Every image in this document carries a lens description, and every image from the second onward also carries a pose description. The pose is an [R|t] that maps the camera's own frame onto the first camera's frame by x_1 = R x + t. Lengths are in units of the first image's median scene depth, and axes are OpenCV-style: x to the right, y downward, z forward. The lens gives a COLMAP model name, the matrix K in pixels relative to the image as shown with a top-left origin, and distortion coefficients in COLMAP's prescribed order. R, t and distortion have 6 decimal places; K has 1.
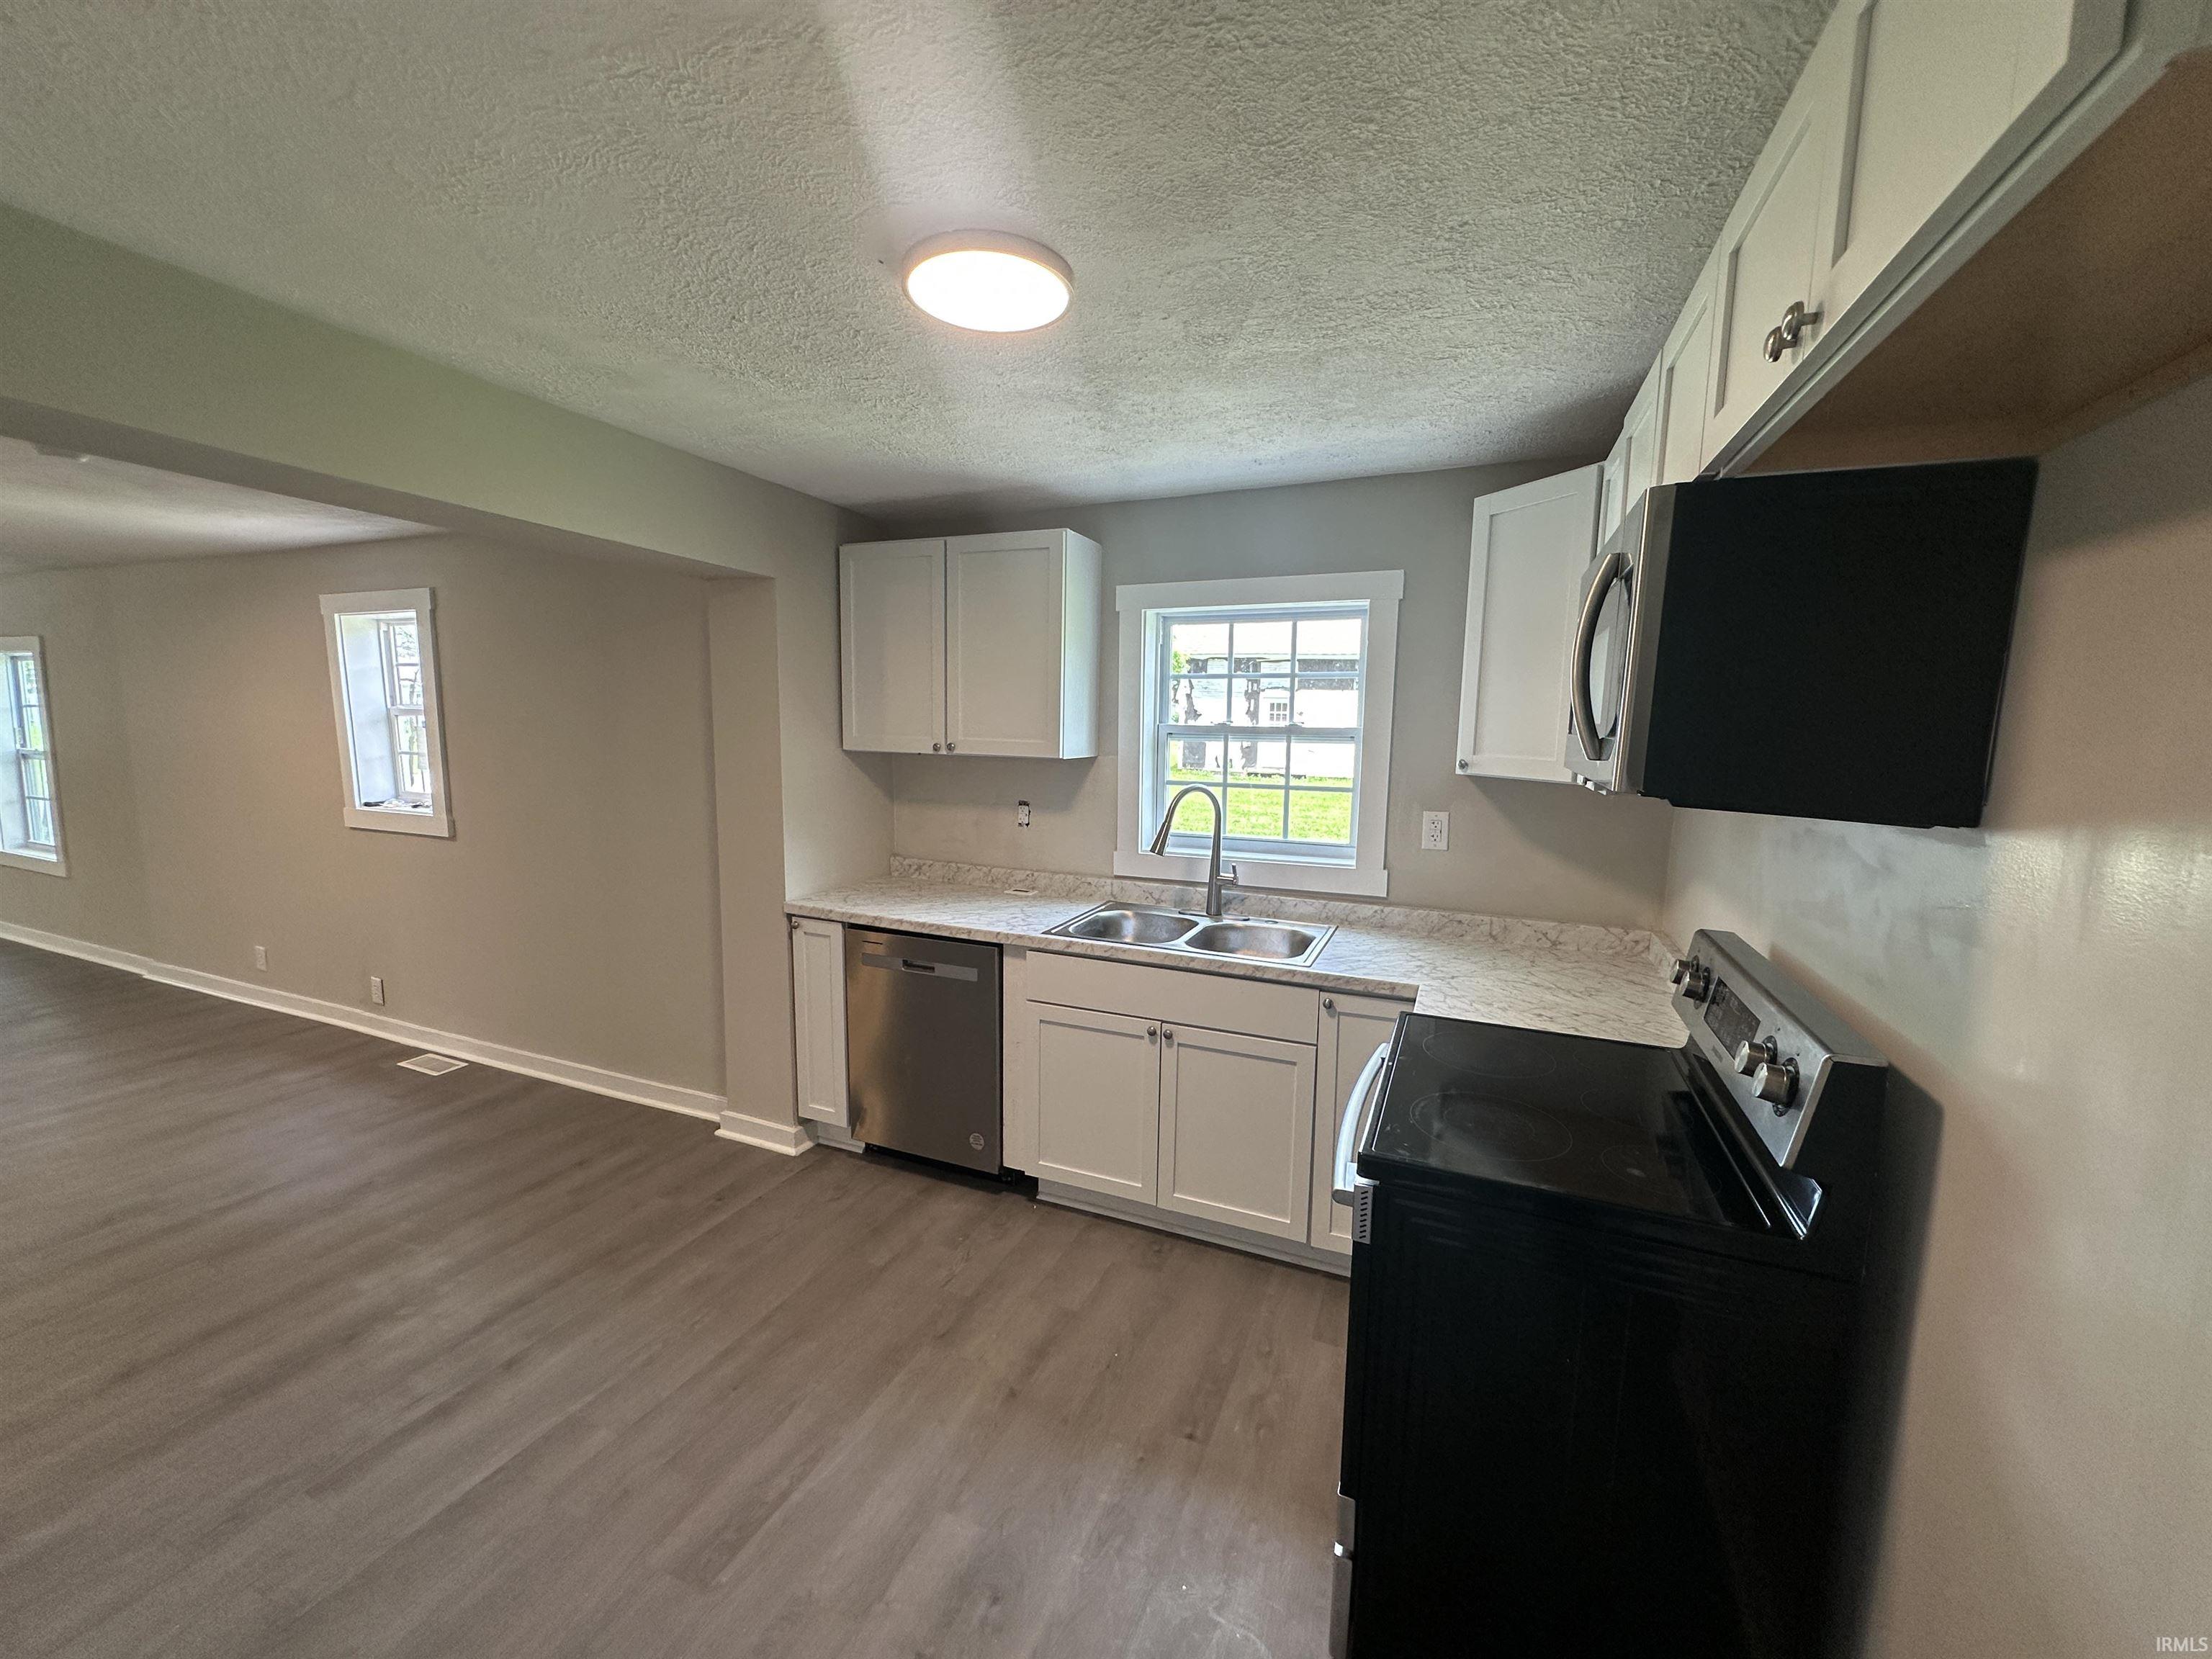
lens RADIAL K [[887.5, 0, 1108.0], [0, 887.5, 829.9], [0, 0, 1]] dist [-0.001168, 0.000042]
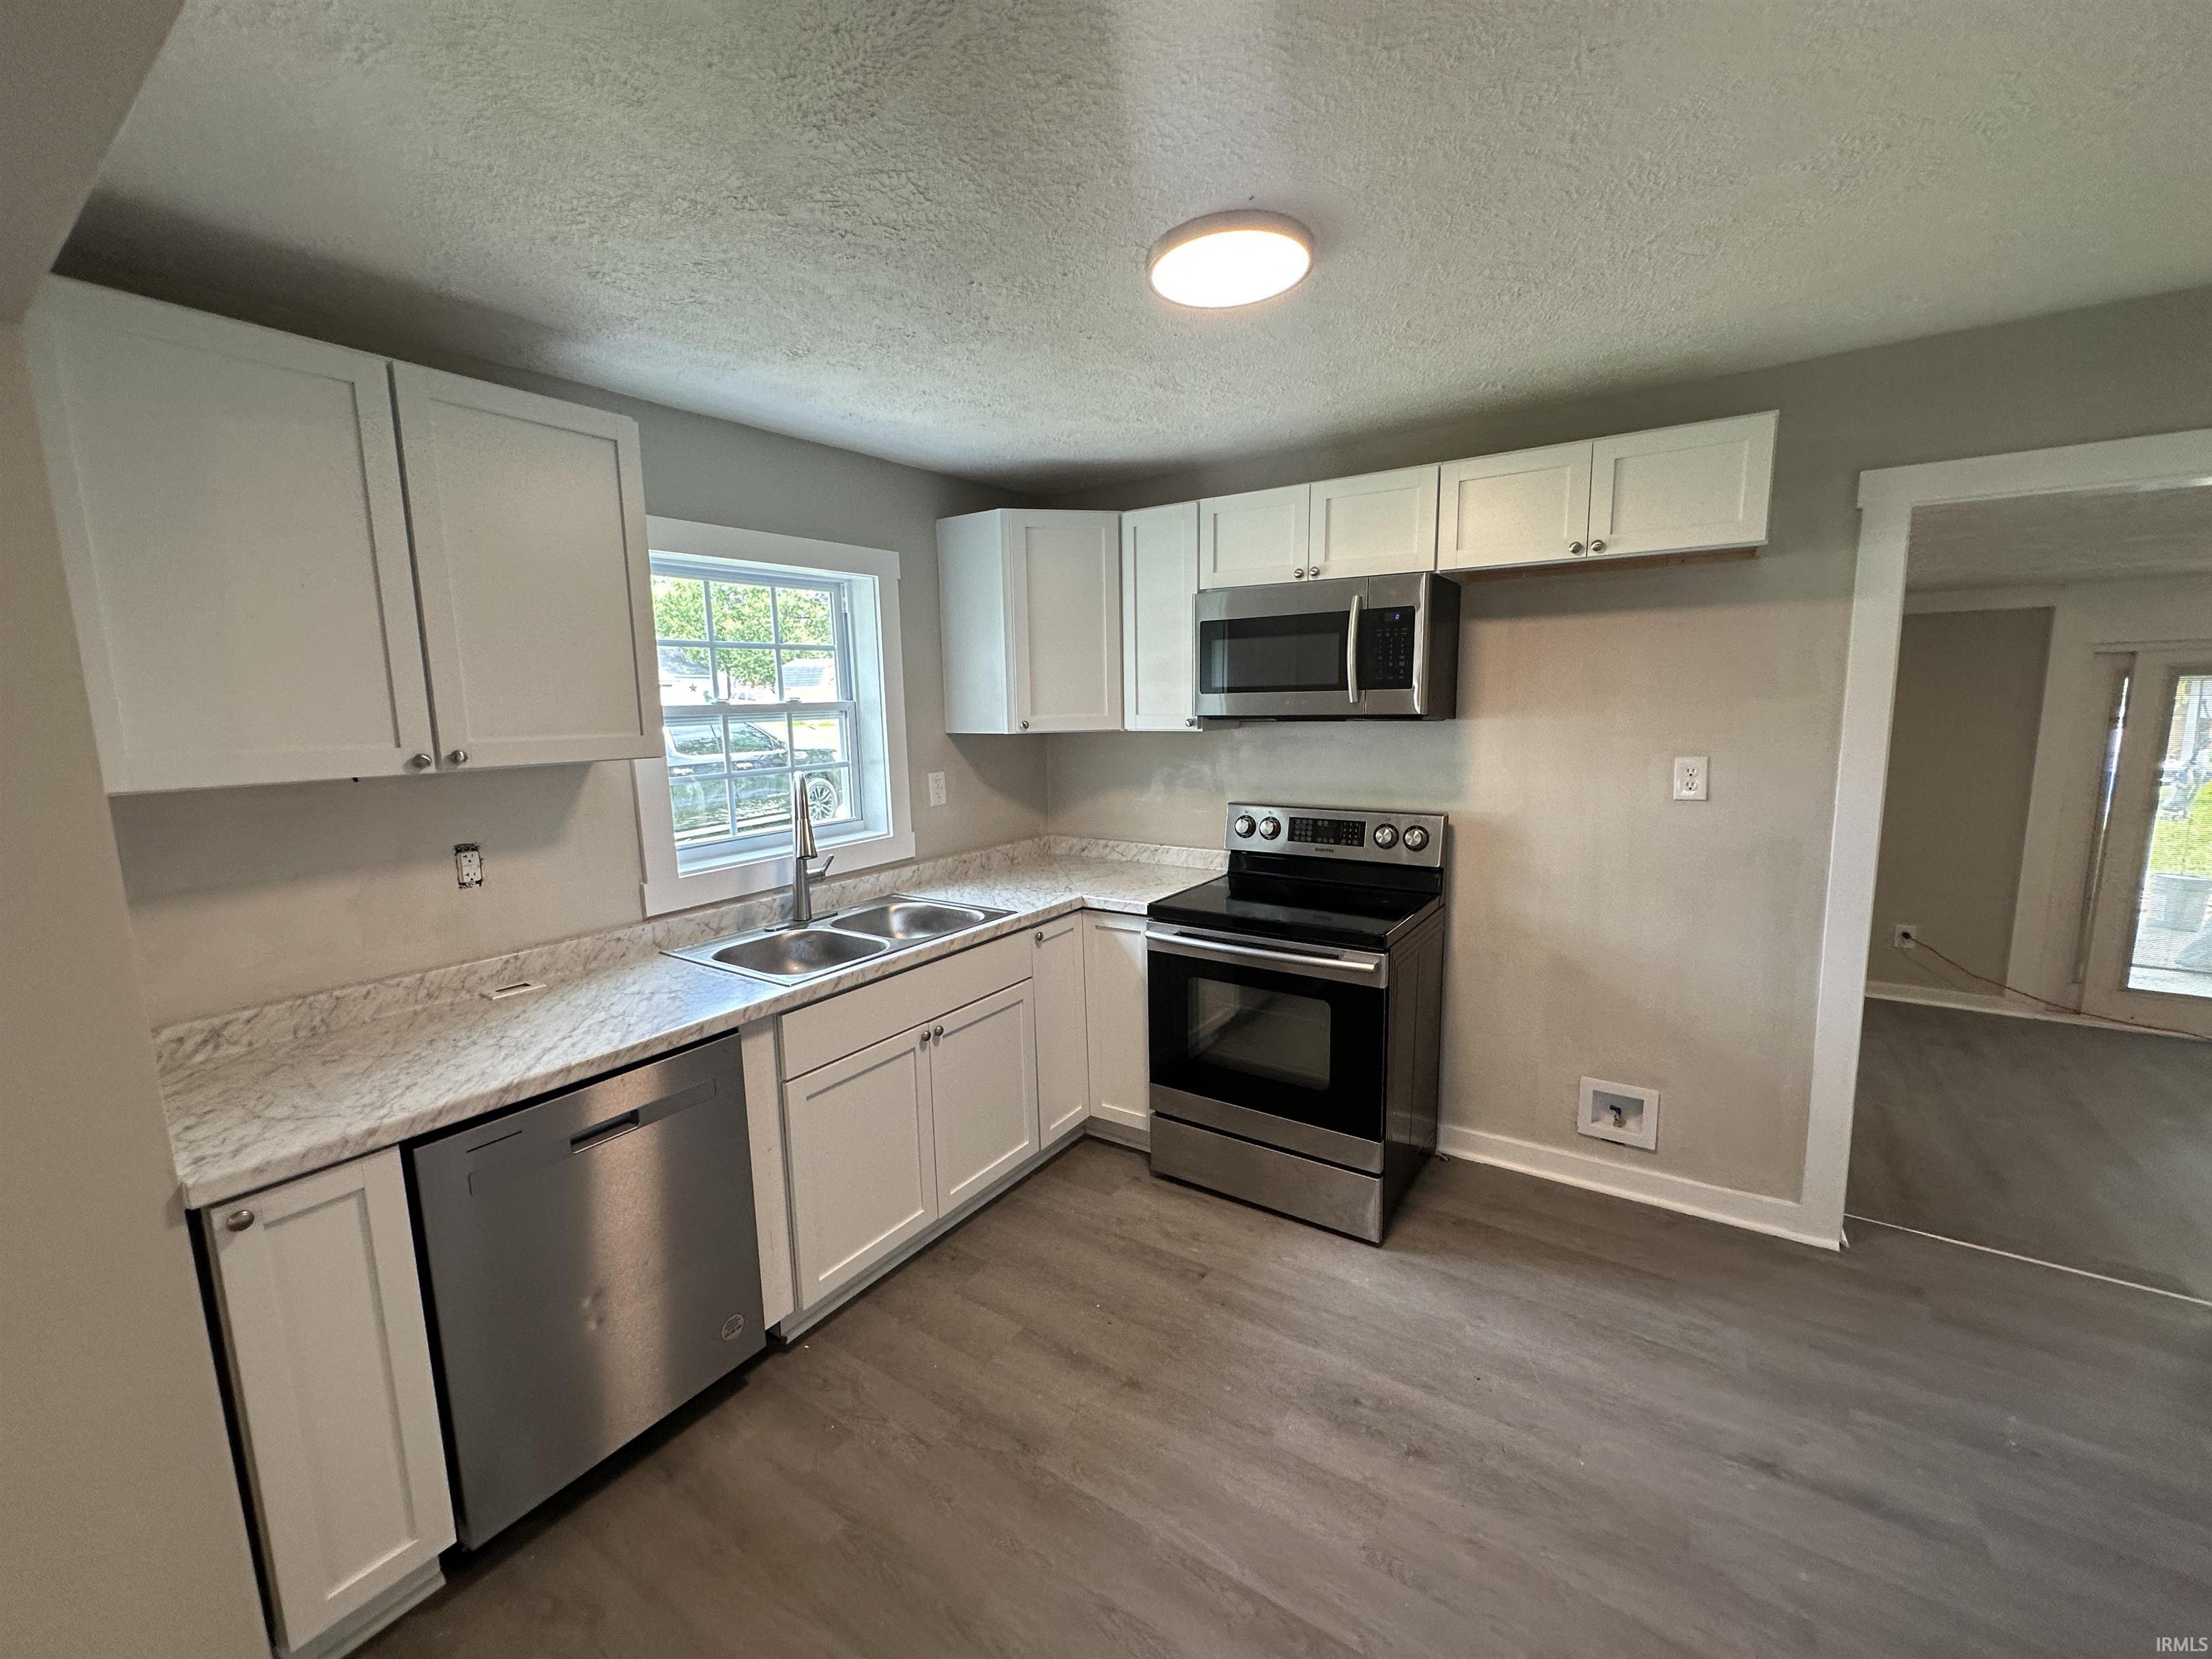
lens RADIAL K [[887.5, 0, 1108.0], [0, 887.5, 829.9], [0, 0, 1]] dist [-0.001168, 0.000042]
pose [[0.193731, -0.167173, 0.966707, -0.752198], [0.145877, 0.979329, 0.140122, -0.080665], [-0.970149, 0.113874, 0.214113, 0.589104]]
